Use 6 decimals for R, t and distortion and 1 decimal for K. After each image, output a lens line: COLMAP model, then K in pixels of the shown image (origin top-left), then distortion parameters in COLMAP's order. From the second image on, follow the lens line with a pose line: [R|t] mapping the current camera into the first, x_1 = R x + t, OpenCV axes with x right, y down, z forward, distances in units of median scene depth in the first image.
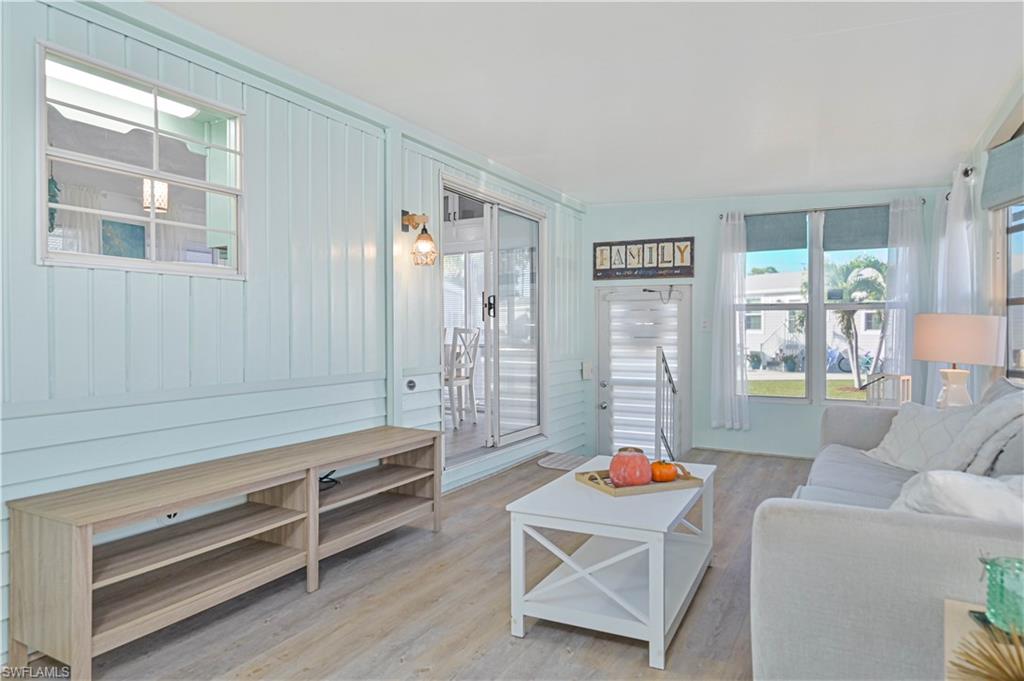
lens RADIAL K [[627.1, 0, 513.1], [0, 627.1, 332.8], [0, 0, 1]] dist [-0.002853, 0.000315]
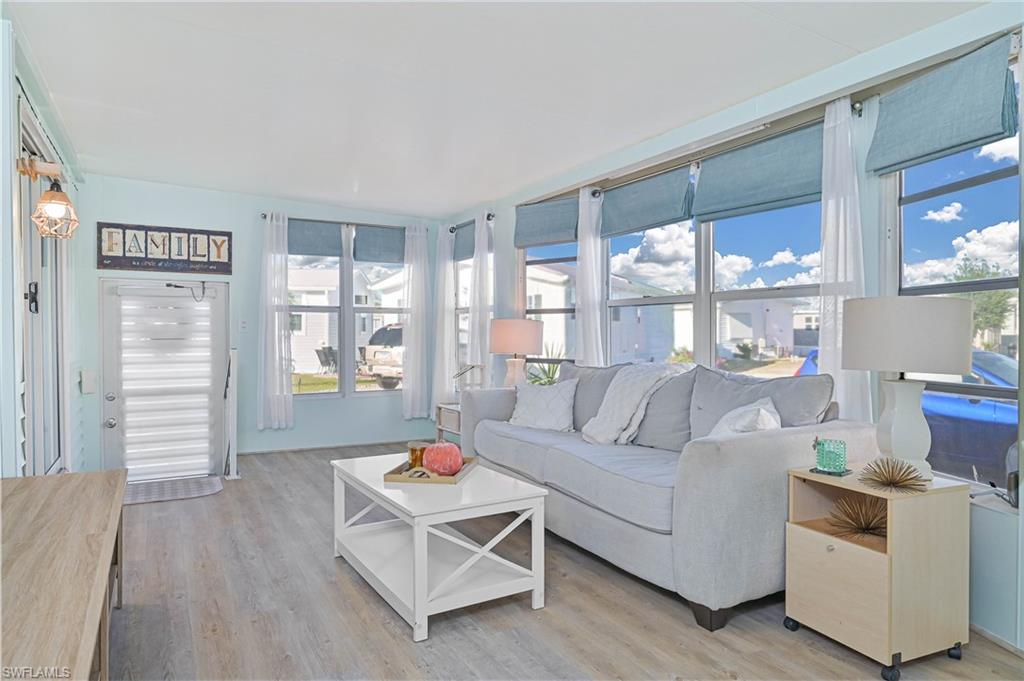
lens RADIAL K [[628.7, 0, 512.0], [0, 628.7, 340.5], [0, 0, 1]] dist [-0.001962, 0.000643]
pose [[0.558513, -0.012266, 0.829405, -0.260997], [0.003630, 0.999917, 0.012344, -0.000015], [-0.829488, -0.003883, 0.558511, 0.118933]]
